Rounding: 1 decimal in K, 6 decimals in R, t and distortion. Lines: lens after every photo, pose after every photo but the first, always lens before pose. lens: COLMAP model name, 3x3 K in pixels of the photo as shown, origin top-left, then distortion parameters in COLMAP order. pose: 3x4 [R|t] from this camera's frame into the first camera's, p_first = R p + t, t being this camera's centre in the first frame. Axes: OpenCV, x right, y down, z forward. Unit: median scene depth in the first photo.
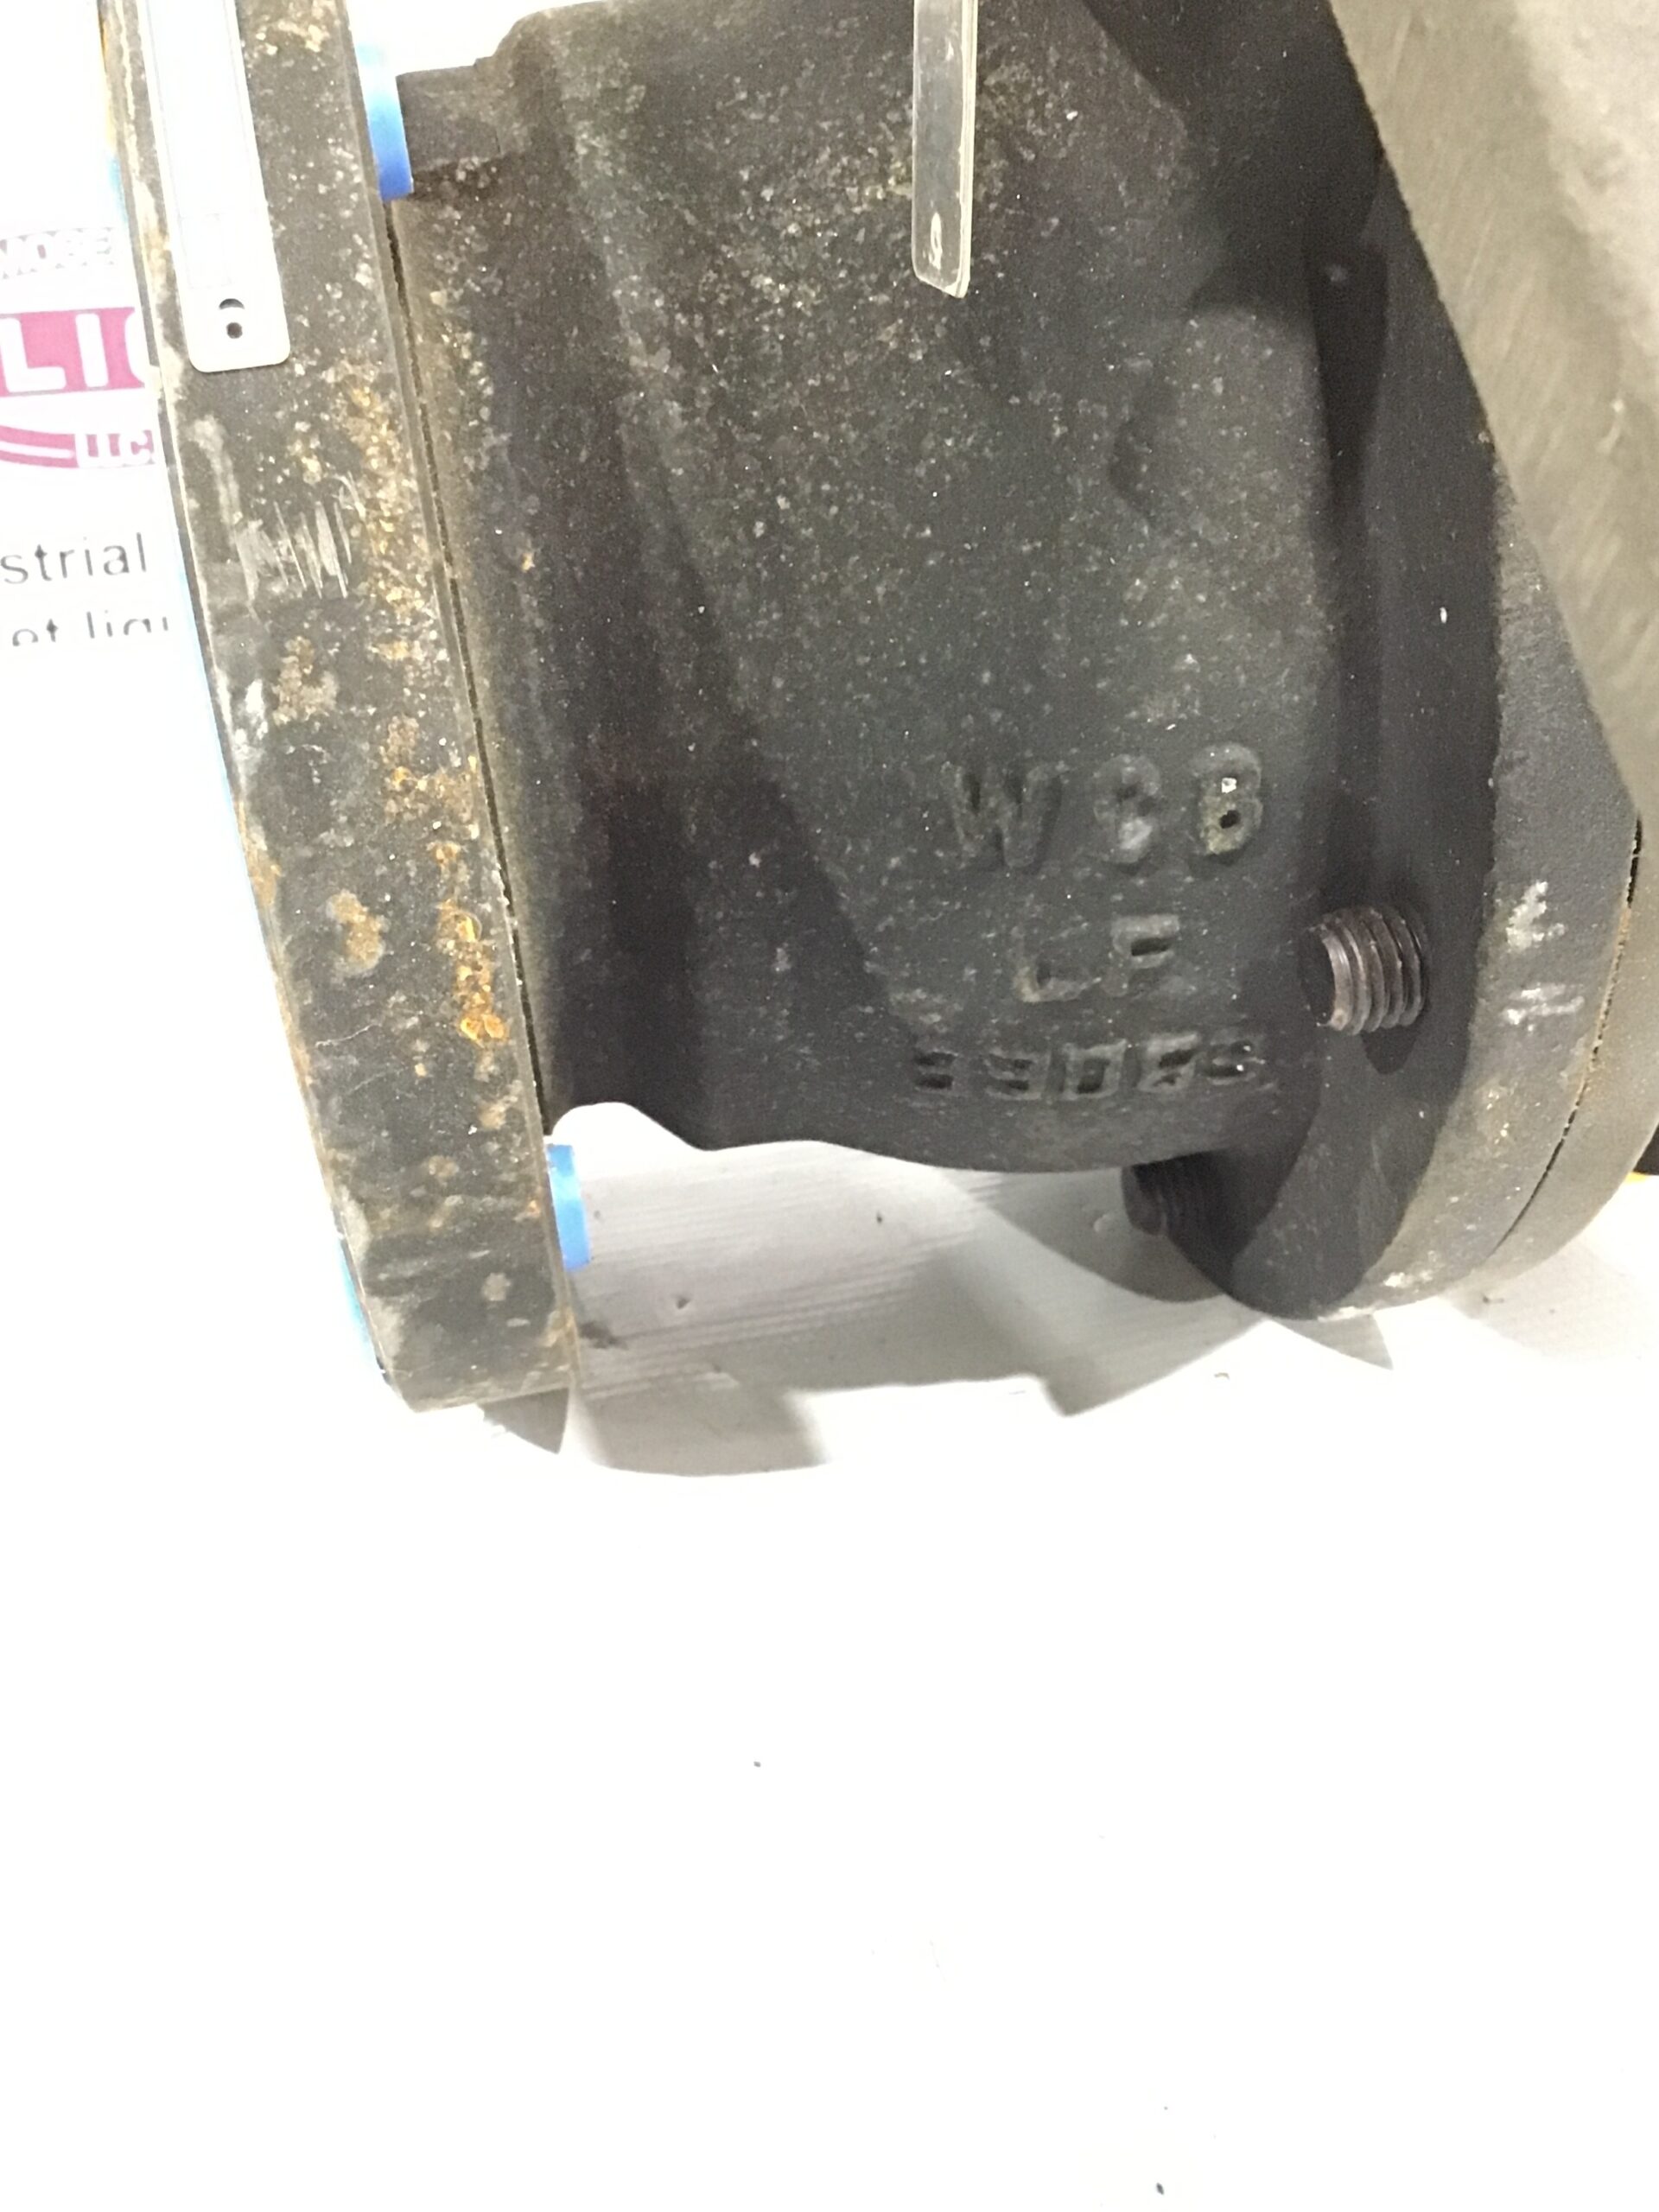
lens RADIAL K [[2140.6, 0, 832.1], [0, 2140.6, 1110.1], [0, 0, 1]] dist [0.089870, 0.000000]
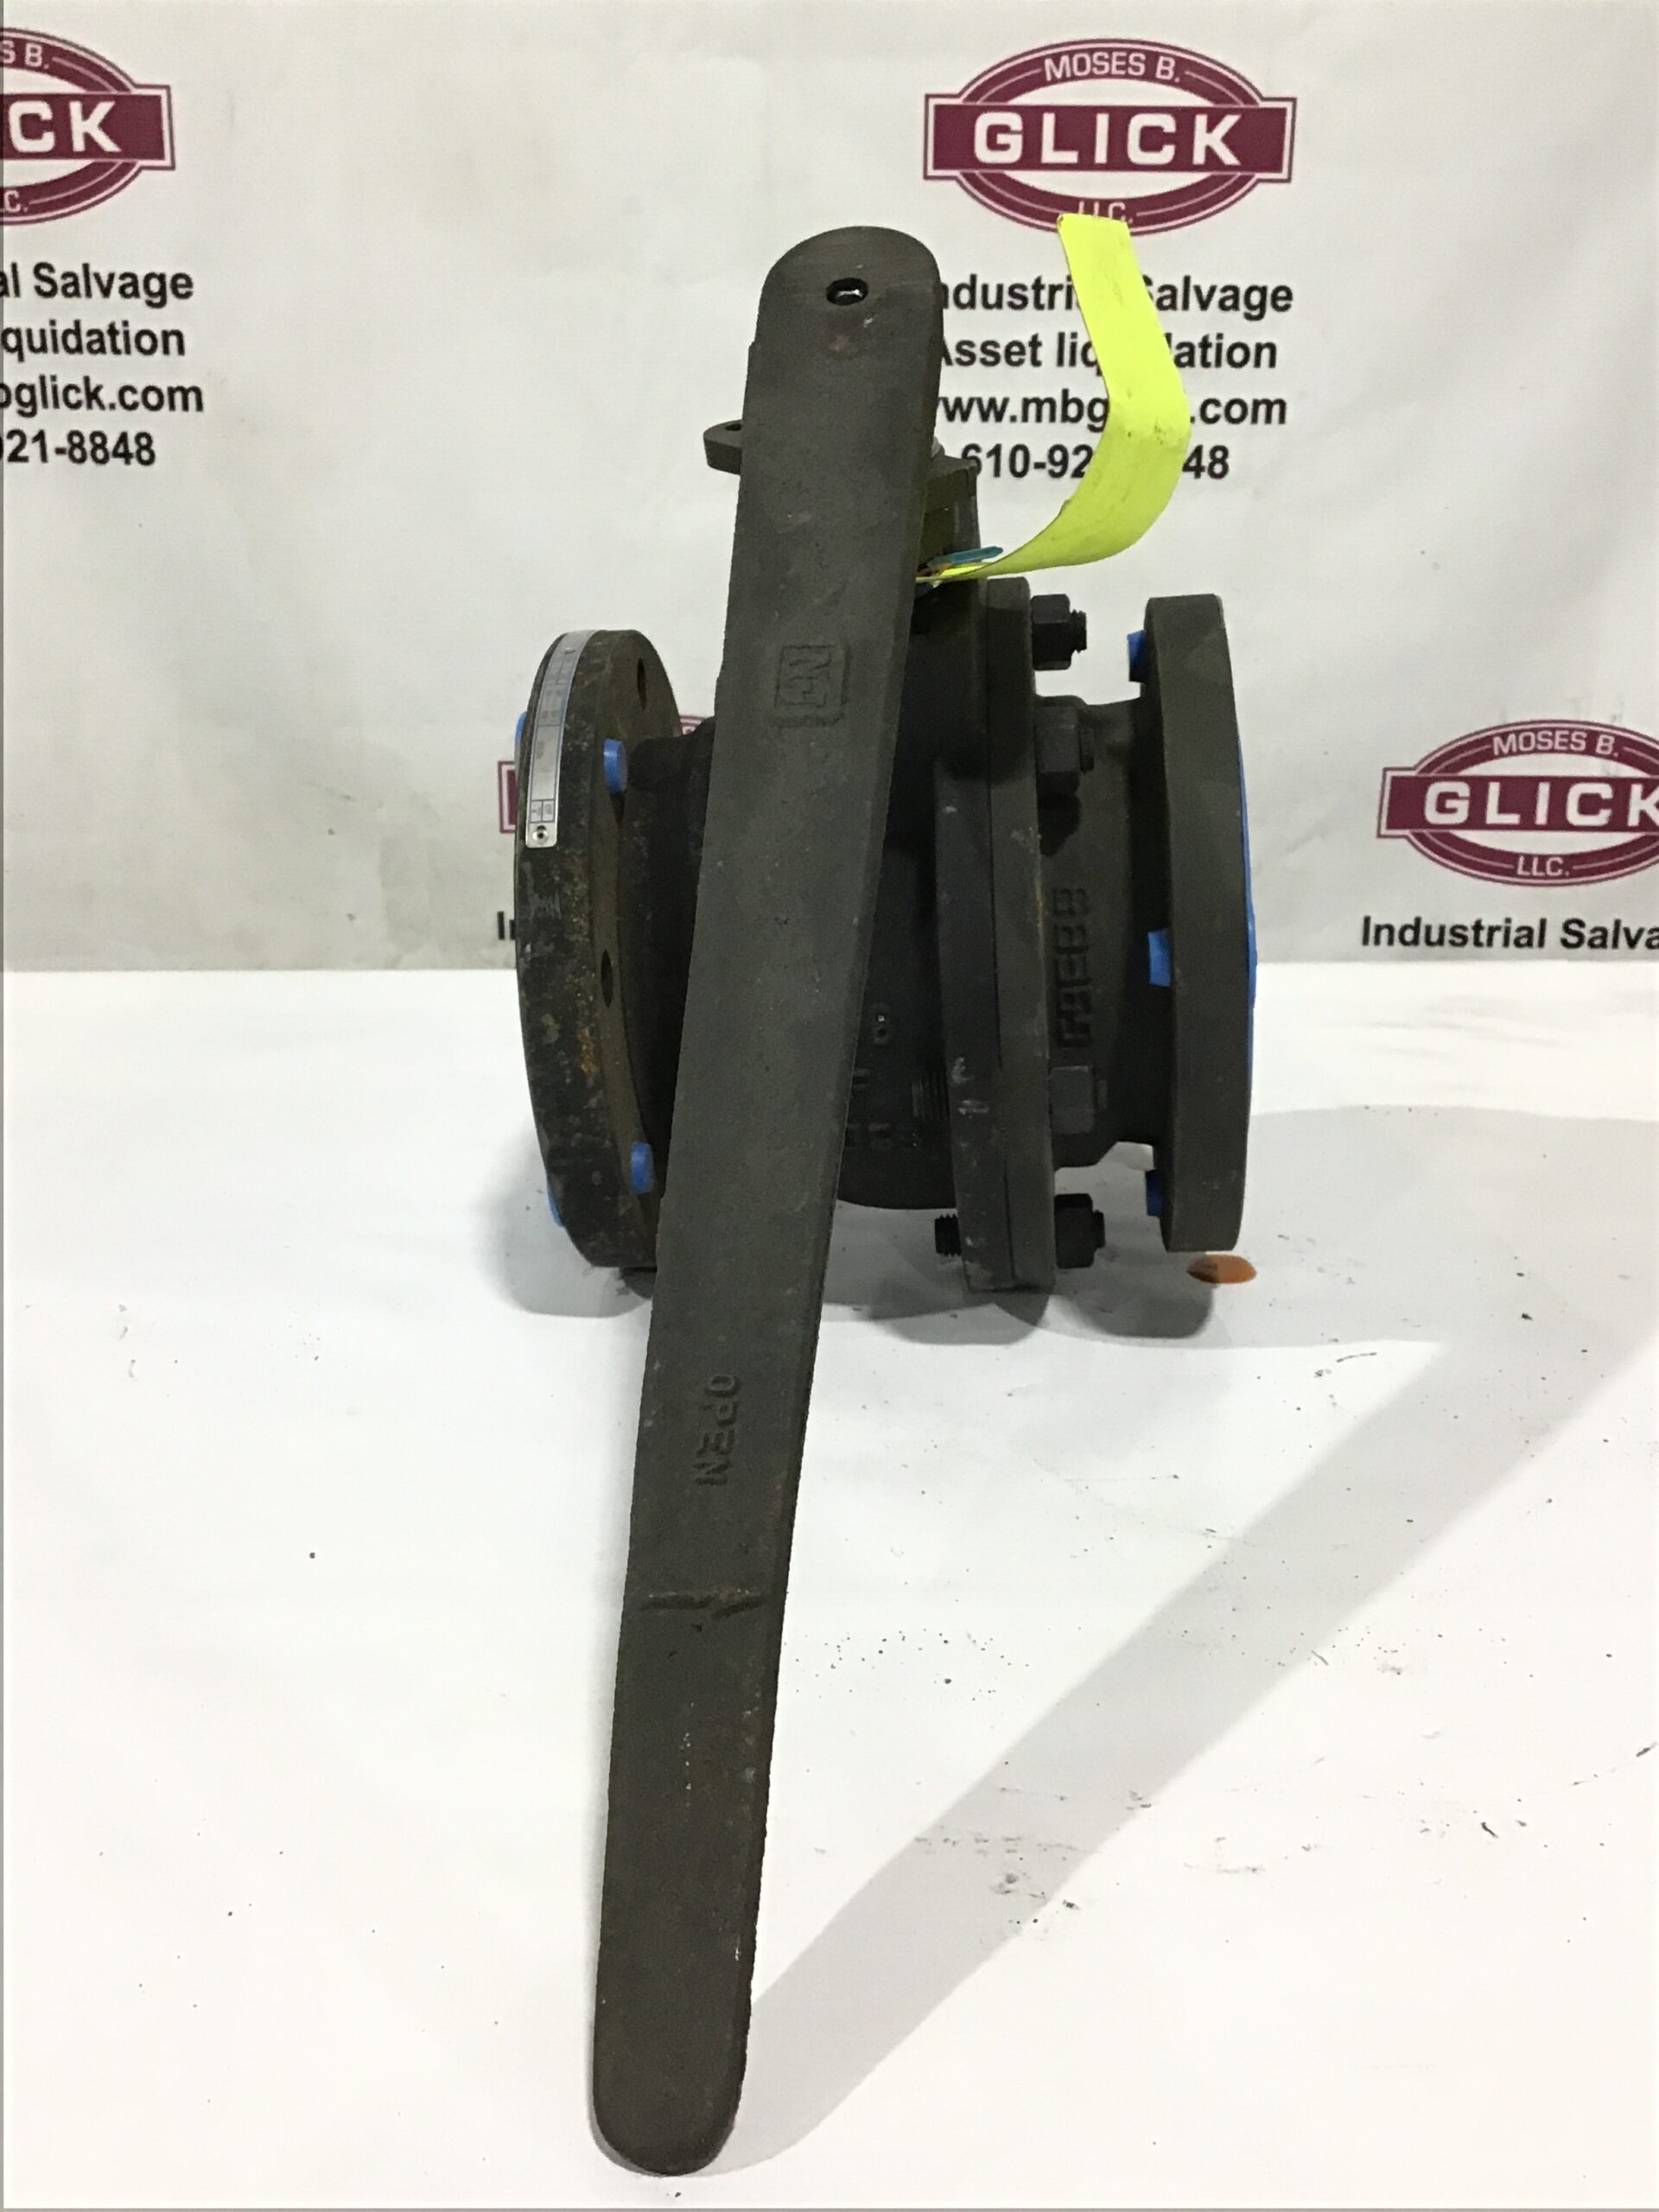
lens RADIAL K [[2140.6, 0, 836.6], [0, 2140.6, 1114.1], [0, 0, 1]] dist [0.089870, 0.000000]
pose [[0.956197, 0.106011, -0.272853, 0.883904], [-0.154115, 0.974789, -0.161352, 0.406700], [0.248869, 0.196335, 0.948428, -1.524894]]
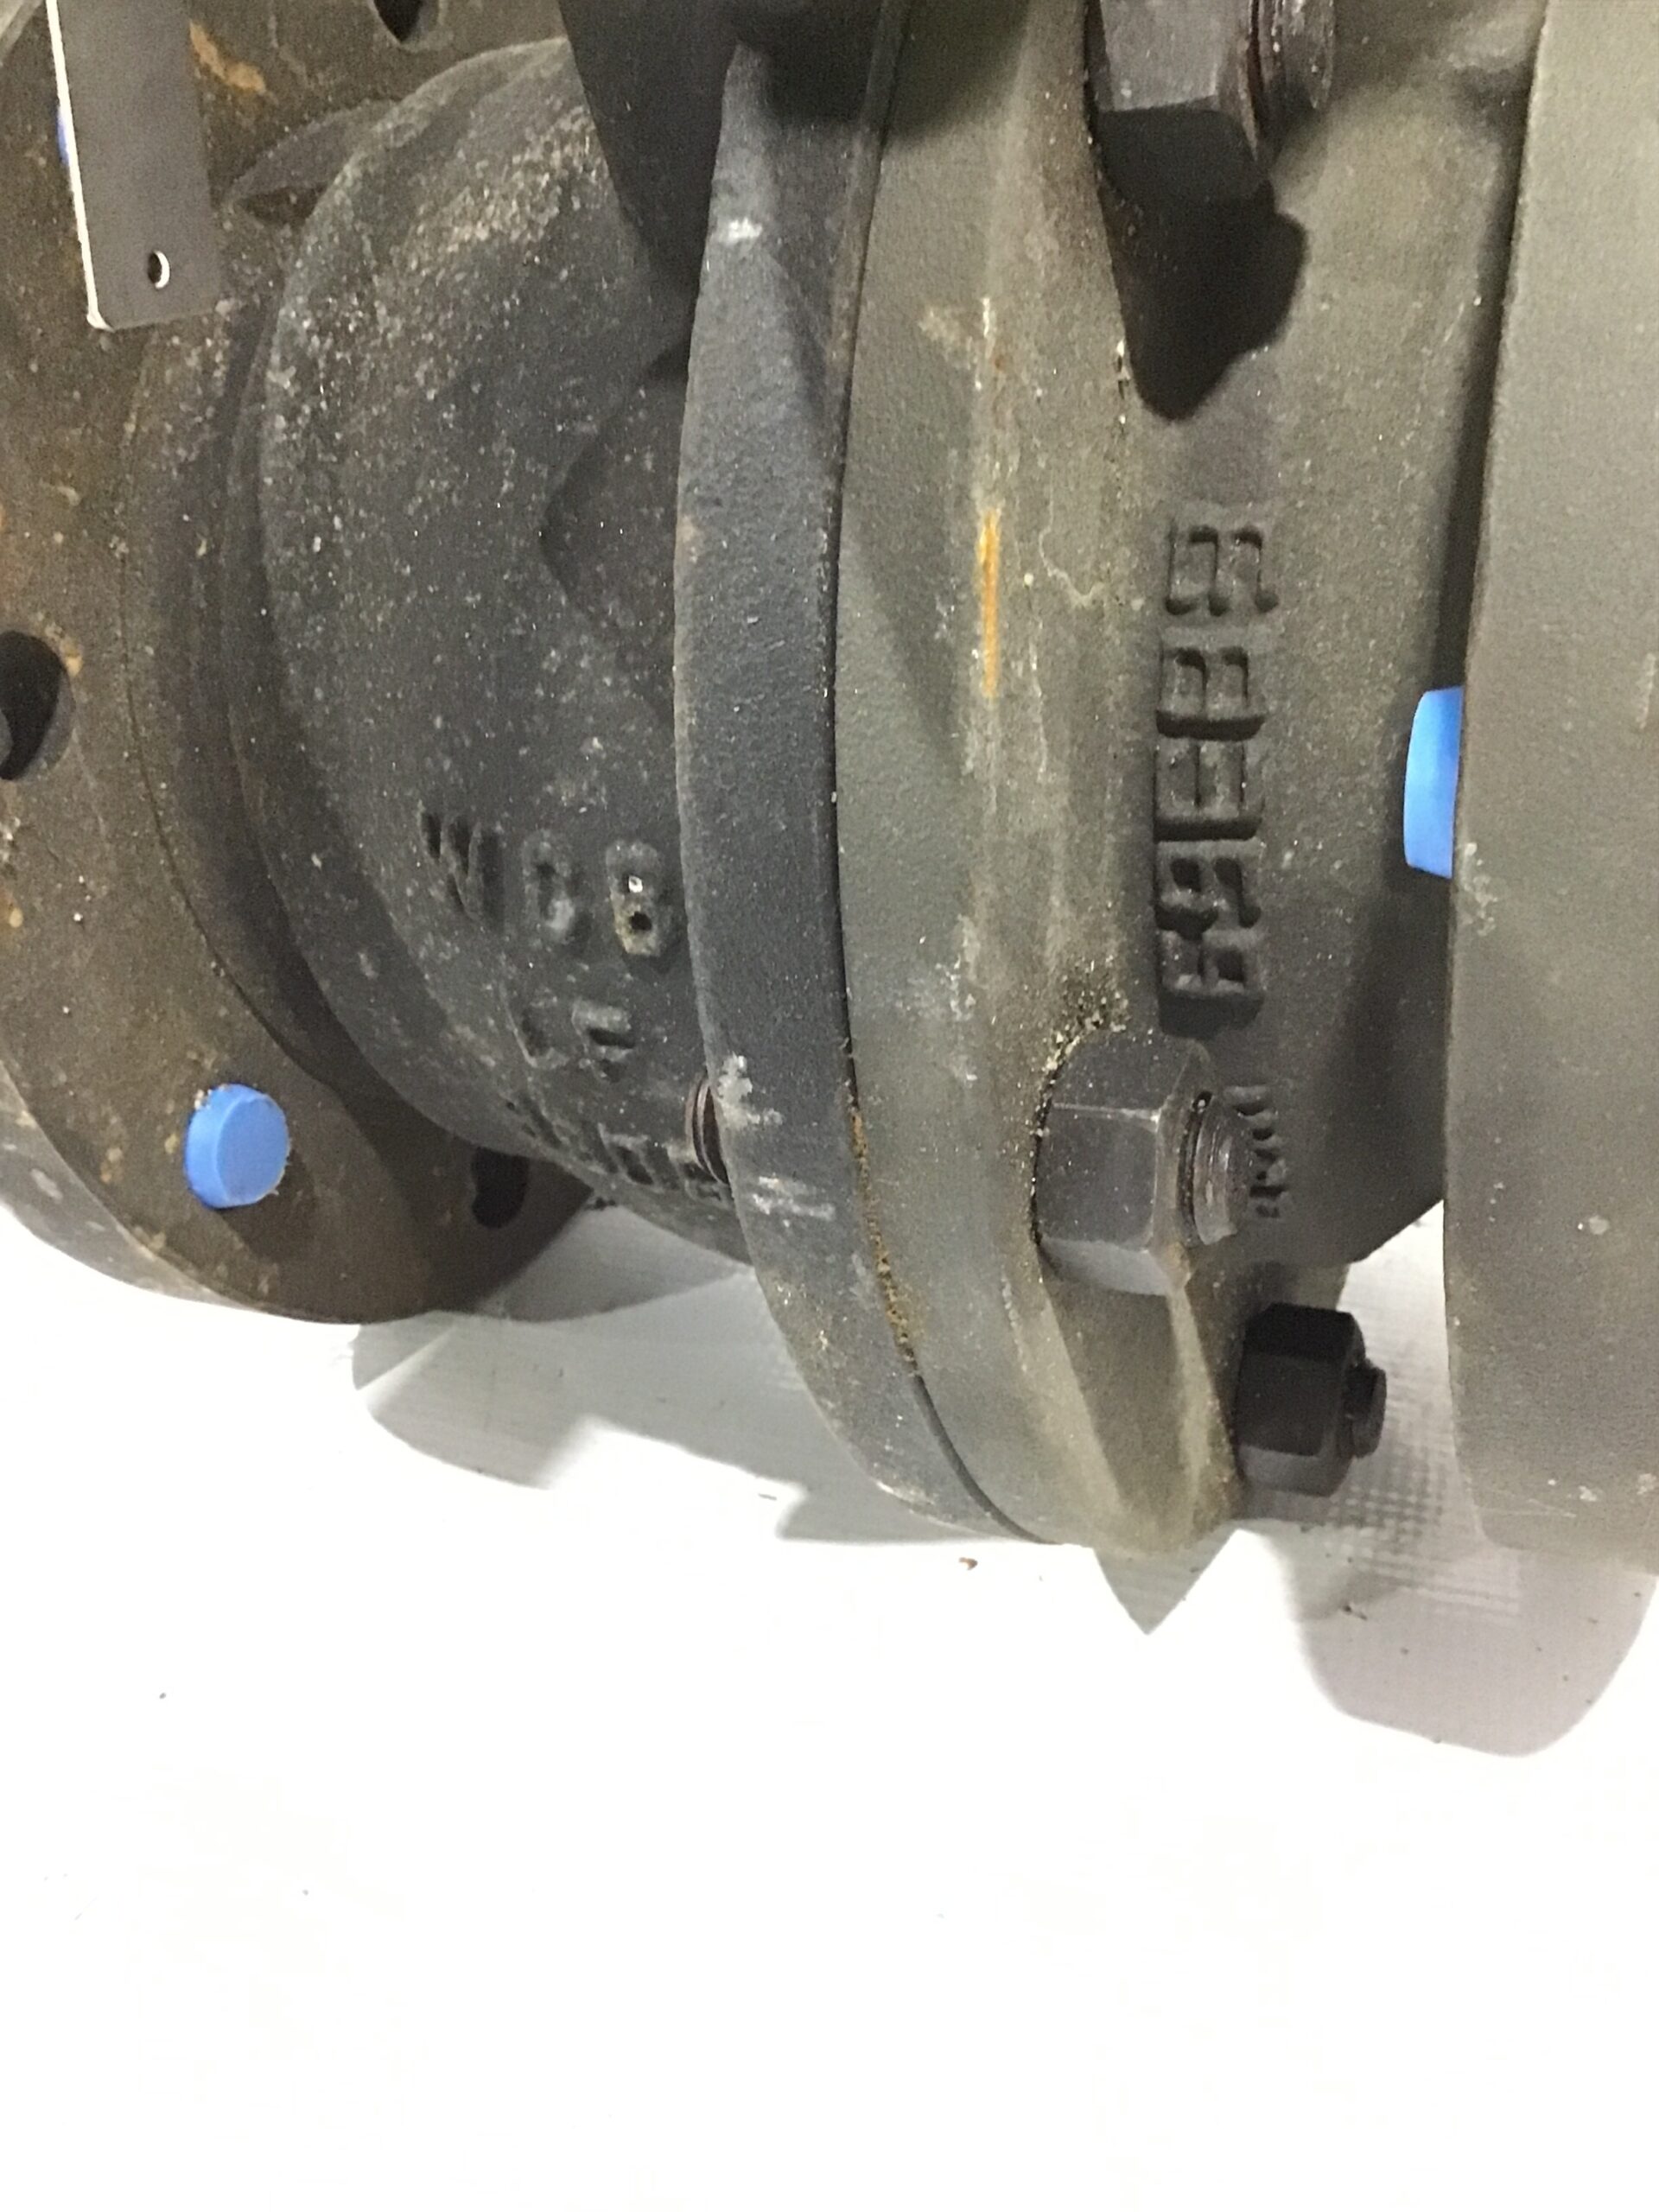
lens RADIAL K [[2140.6, 0, 832.1], [0, 2140.6, 1102.3], [0, 0, 1]] dist [0.089870, 0.000000]
pose [[0.810393, 0.264835, -0.522615, 0.783117], [-0.273528, 0.959847, 0.062256, -0.145110], [0.518118, 0.092498, 0.850293, 0.268365]]
